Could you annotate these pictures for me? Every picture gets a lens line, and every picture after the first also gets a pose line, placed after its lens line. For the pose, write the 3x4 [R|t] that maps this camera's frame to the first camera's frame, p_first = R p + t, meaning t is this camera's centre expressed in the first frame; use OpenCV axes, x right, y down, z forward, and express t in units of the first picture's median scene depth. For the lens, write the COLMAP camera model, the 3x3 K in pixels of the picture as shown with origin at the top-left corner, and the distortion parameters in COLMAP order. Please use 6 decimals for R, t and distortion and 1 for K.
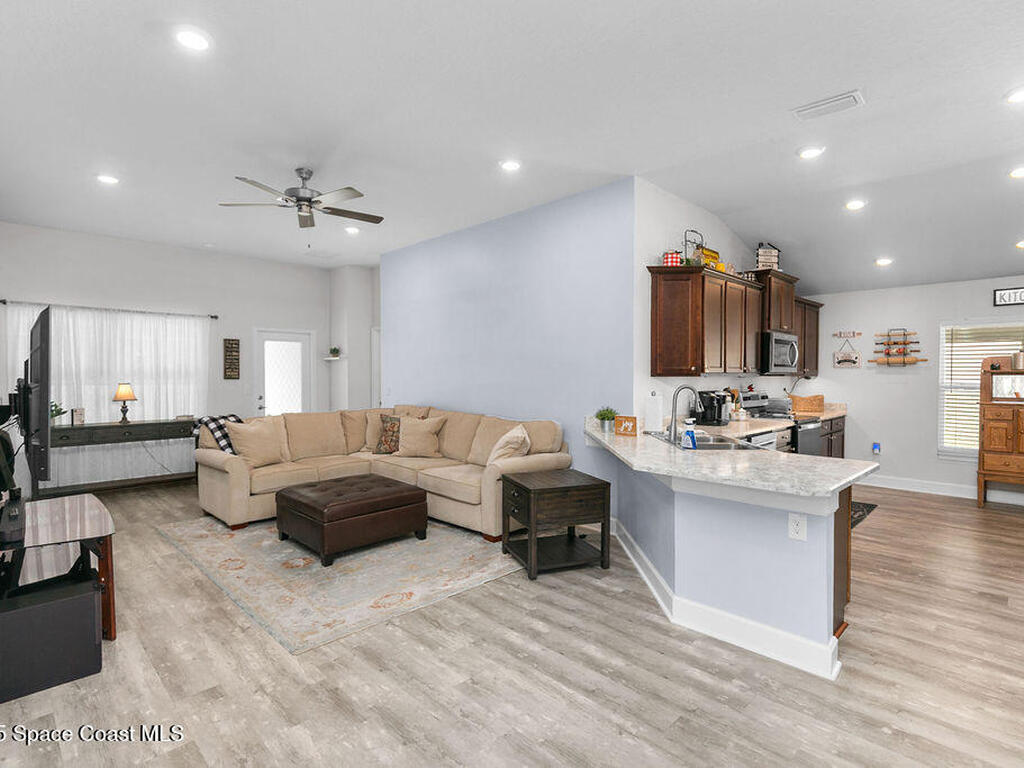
lens RADIAL K [[525.9, 0, 500.9], [0, 525.9, 382.4], [0, 0, 1]] dist [0.012855, -0.002436]
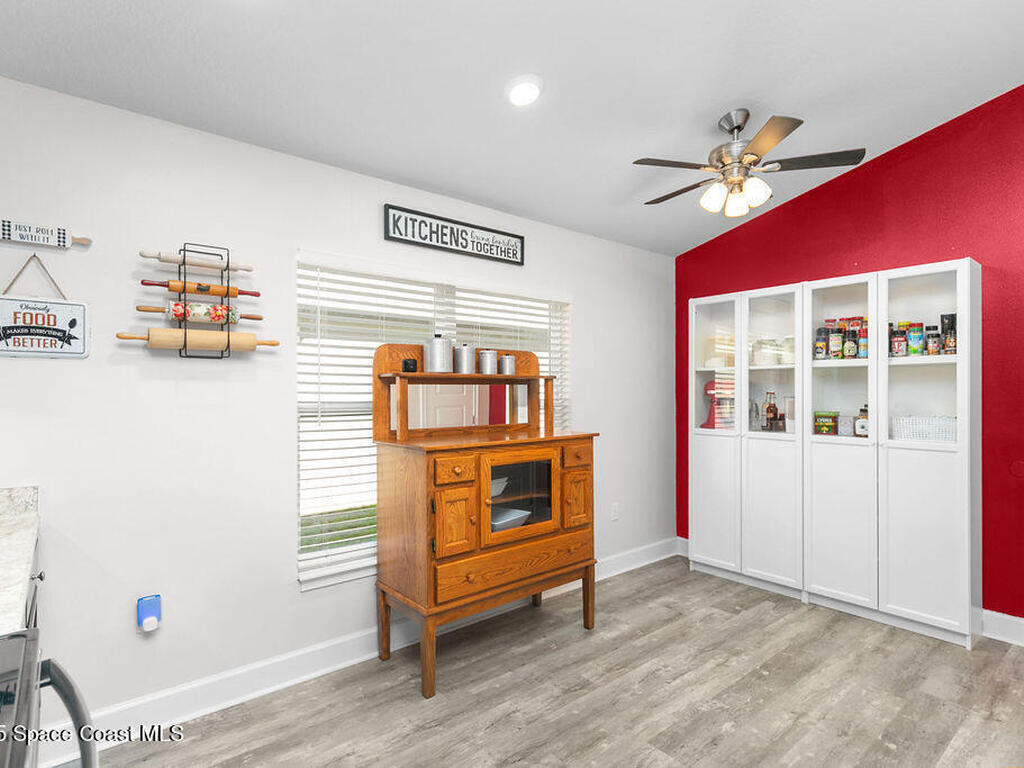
lens RADIAL K [[525.9, 0, 508.6], [0, 525.9, 389.4], [0, 0, 1]] dist [0.012855, -0.002436]
pose [[0.094558, -0.005069, 0.995506, 0.427546], [0.019330, 0.999808, 0.003255, -0.007344], [-0.995332, 0.018935, 0.094638, 0.775497]]
